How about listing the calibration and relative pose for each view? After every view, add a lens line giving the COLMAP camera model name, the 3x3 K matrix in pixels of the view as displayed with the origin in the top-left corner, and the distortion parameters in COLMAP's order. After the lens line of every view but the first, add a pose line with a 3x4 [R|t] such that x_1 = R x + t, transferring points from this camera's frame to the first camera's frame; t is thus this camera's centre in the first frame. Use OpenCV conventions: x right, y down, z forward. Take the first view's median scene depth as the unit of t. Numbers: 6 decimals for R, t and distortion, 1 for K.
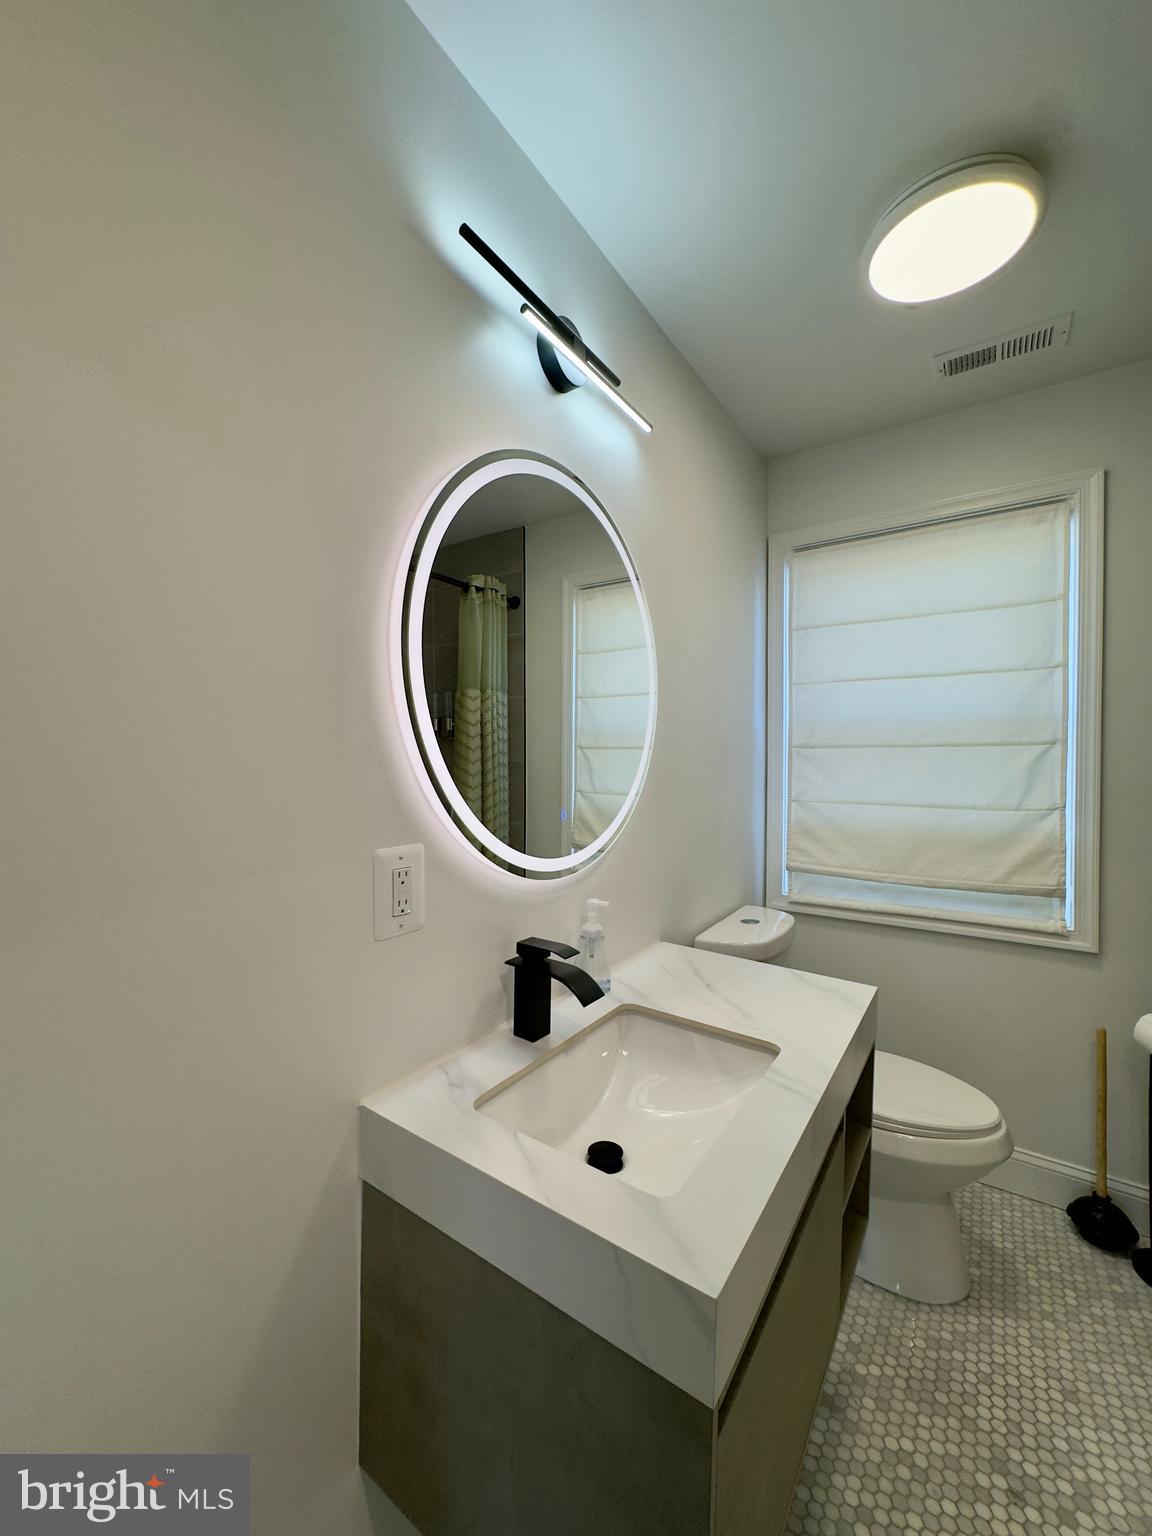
lens RADIAL K [[613.2, 0, 573.6], [0, 613.2, 765.6], [0, 0, 1]] dist [0.003020, -0.000027]
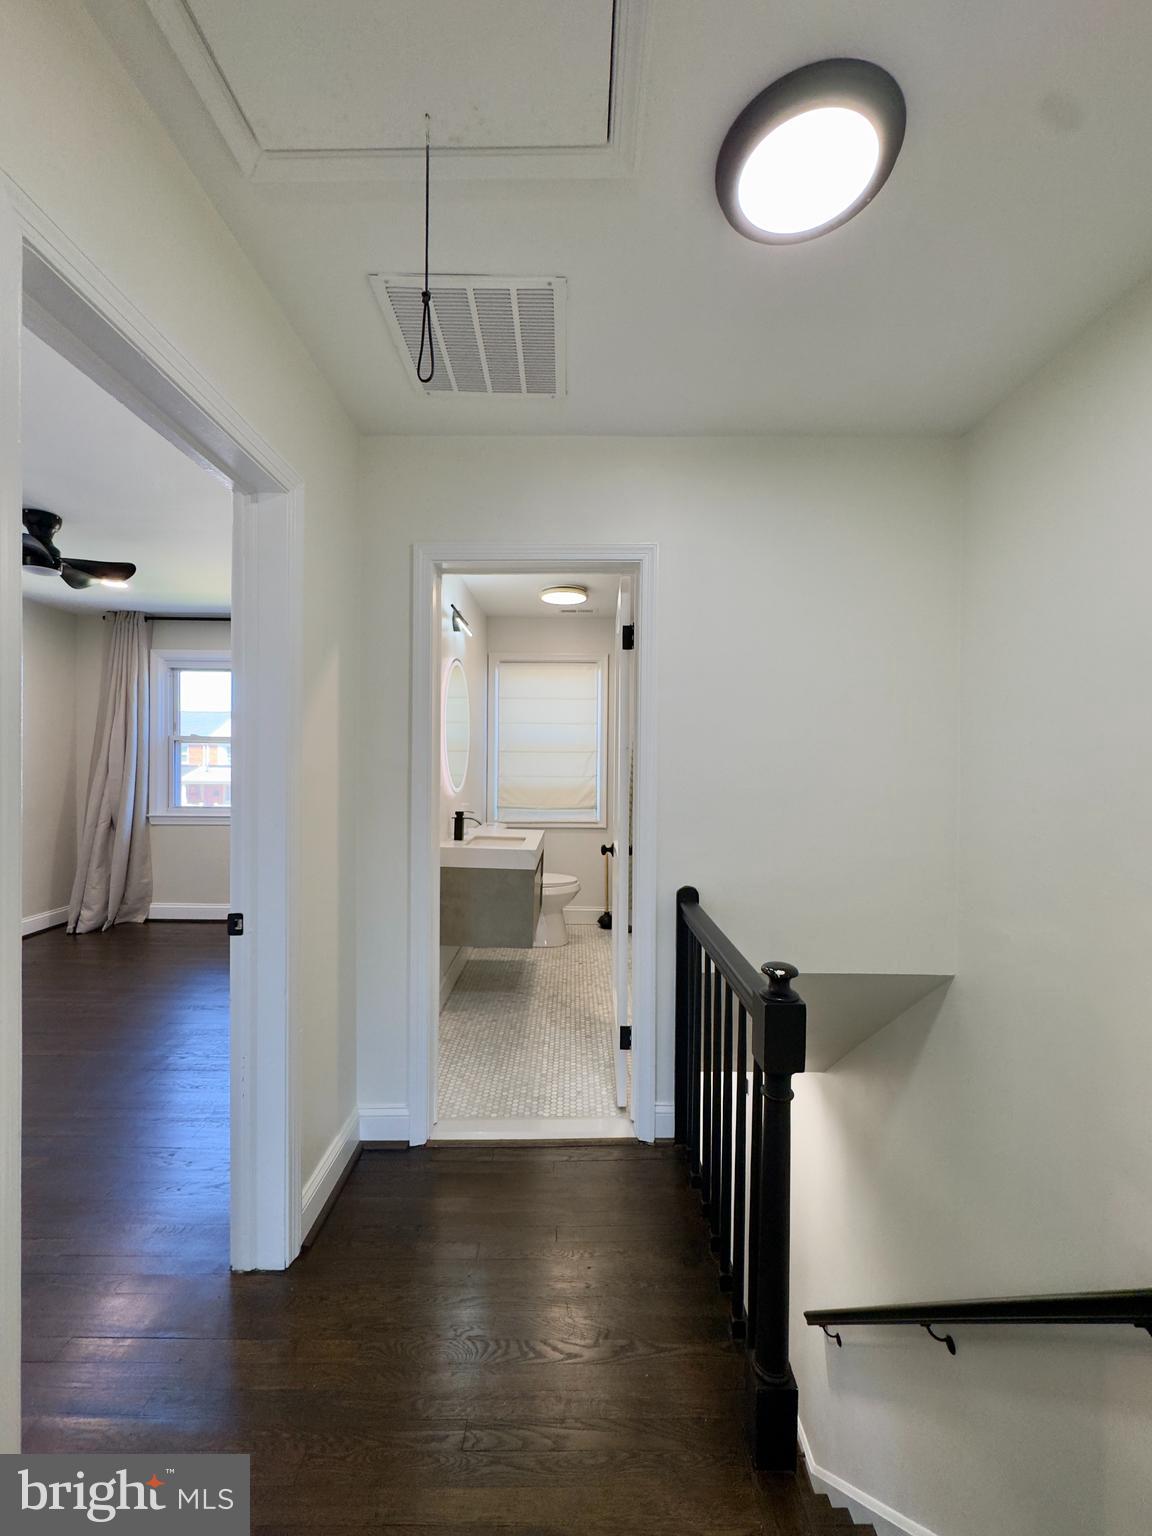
lens RADIAL K [[613.2, 0, 573.0], [0, 613.2, 762.8], [0, 0, 1]] dist [0.003020, -0.000027]
pose [[0.826031, 0.003963, 0.563611, -1.150730], [-0.000559, 0.999981, -0.006212, 0.039766], [-0.563624, 0.004816, 0.826017, -1.664384]]
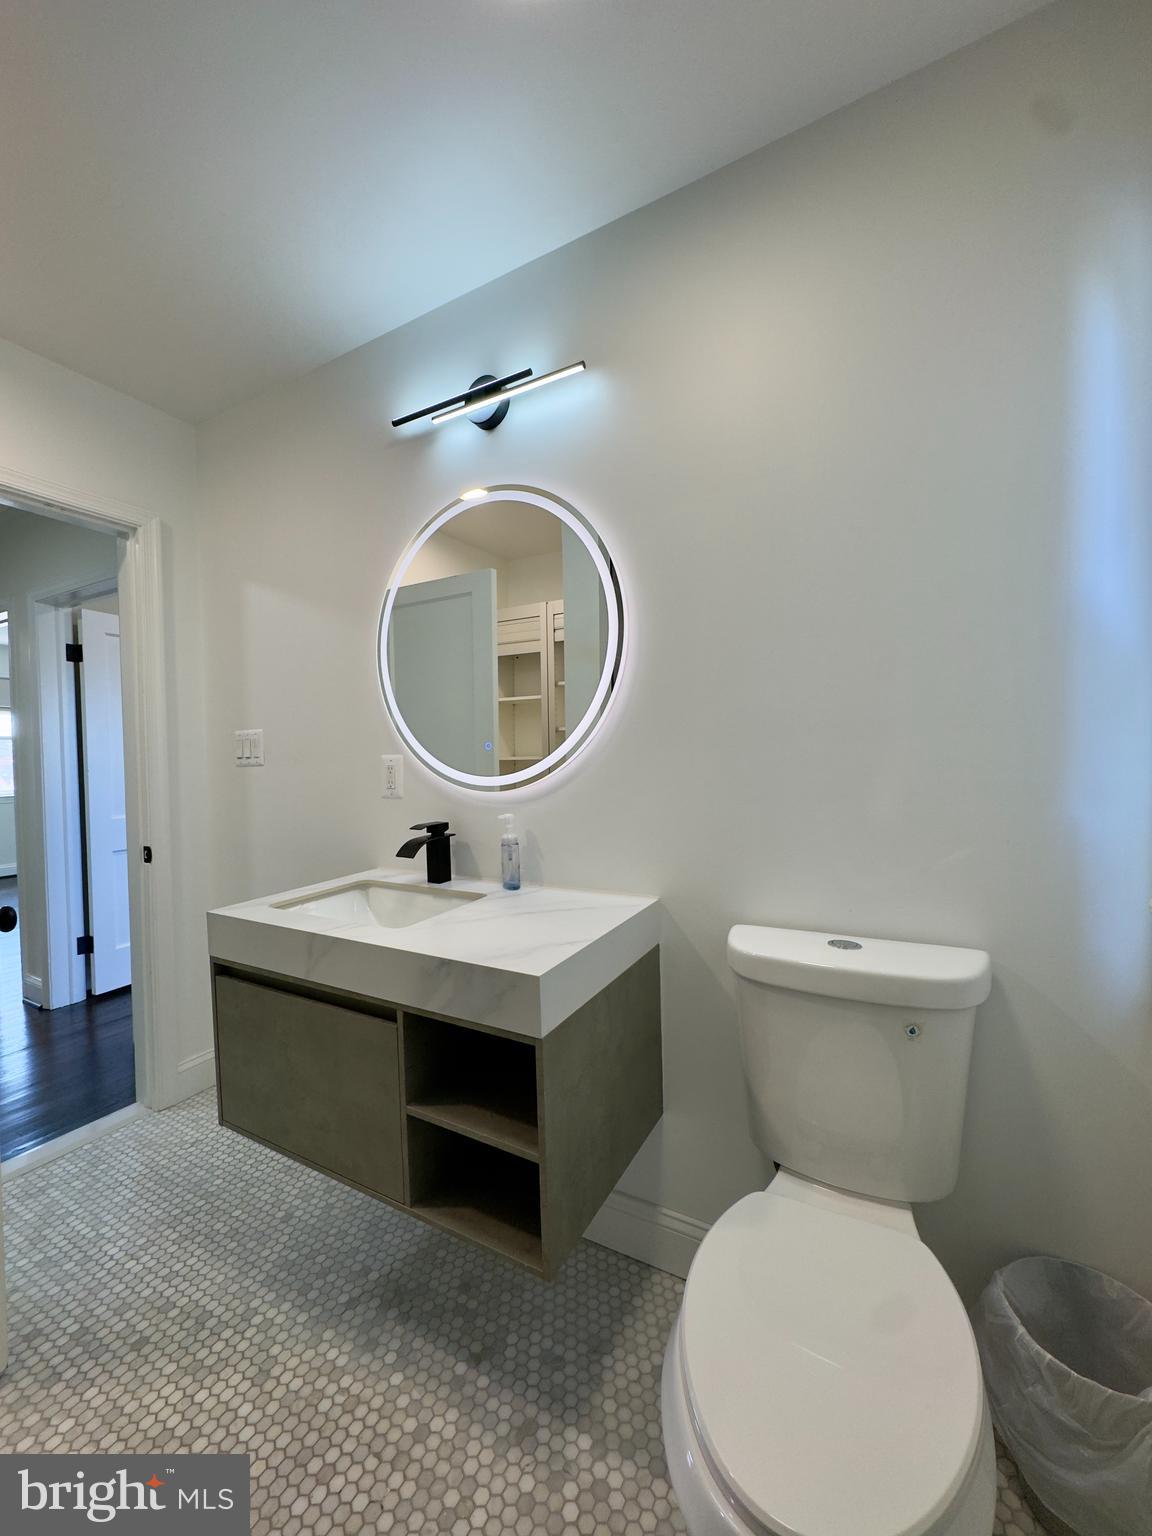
lens RADIAL K [[613.2, 0, 569.3], [0, 613.2, 766.7], [0, 0, 1]] dist [0.003020, -0.000027]
pose [[0.086943, 0.016106, -0.996083, 1.252322], [0.007875, 0.999827, 0.016854, 0.099406], [0.996182, -0.009309, 0.086801, 0.988146]]
